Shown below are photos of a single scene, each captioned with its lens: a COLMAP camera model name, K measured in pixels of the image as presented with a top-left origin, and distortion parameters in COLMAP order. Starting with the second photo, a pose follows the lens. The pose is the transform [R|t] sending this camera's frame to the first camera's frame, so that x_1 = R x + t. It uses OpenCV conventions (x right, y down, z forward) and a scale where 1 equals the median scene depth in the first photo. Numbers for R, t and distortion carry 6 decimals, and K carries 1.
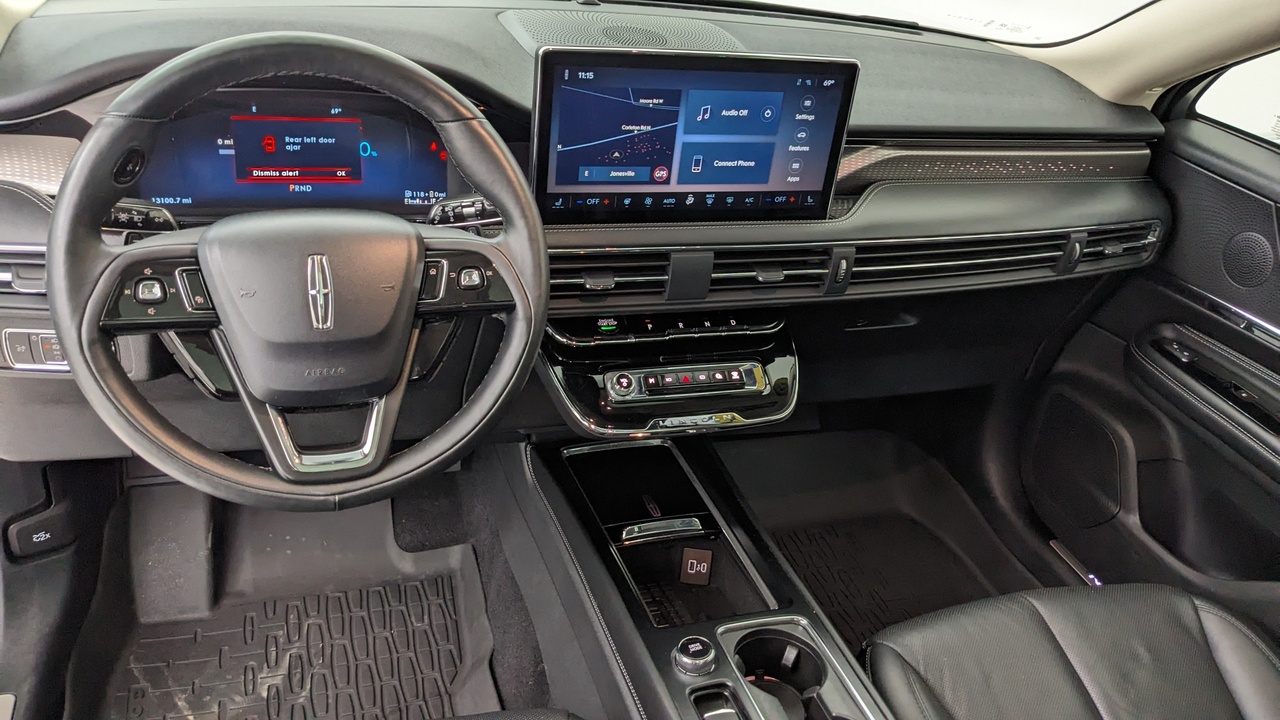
lens RADIAL K [[991.8, 0, 640.0], [0, 991.8, 360.0], [0, 0, 1]] dist [0.006639, 0.000710]
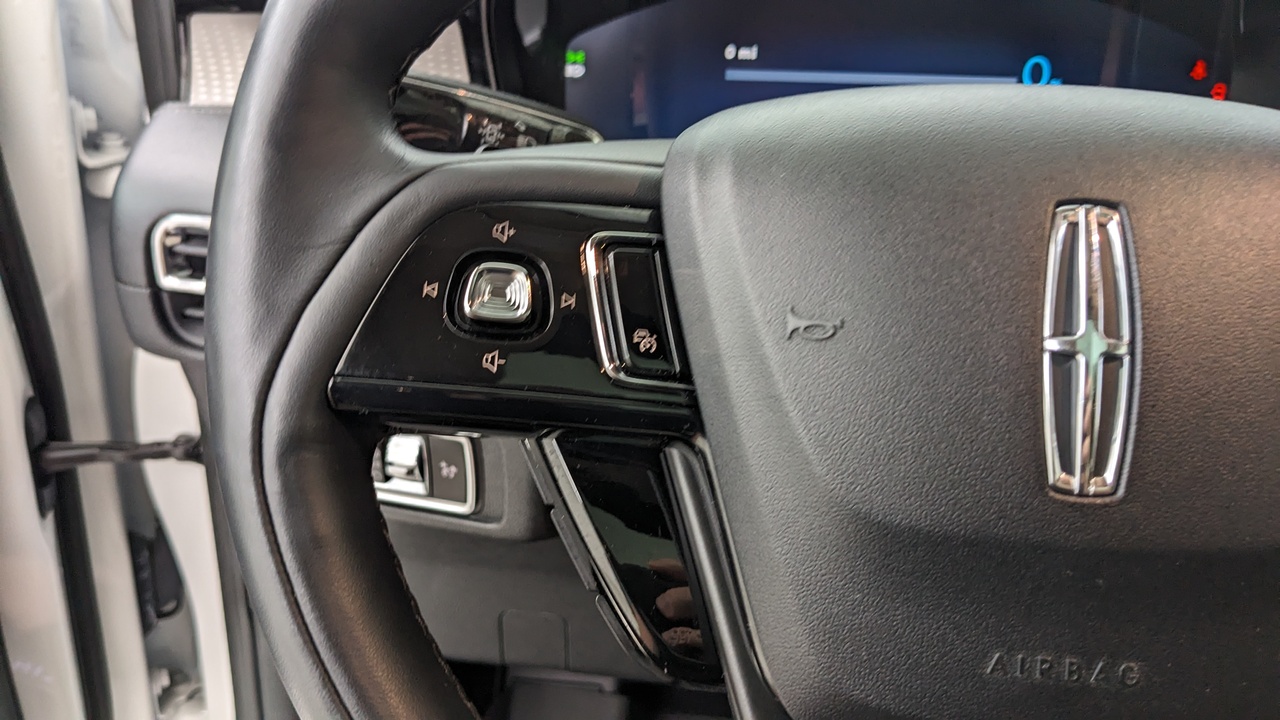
lens RADIAL K [[991.8, 0, 640.0], [0, 991.8, 360.0], [0, 0, 1]] dist [0.006639, 0.000710]
pose [[0.907524, 0.073617, -0.413499, -0.286273], [-0.135760, 0.983085, -0.122935, -0.016747], [0.397454, 0.167703, 0.902167, 0.651320]]
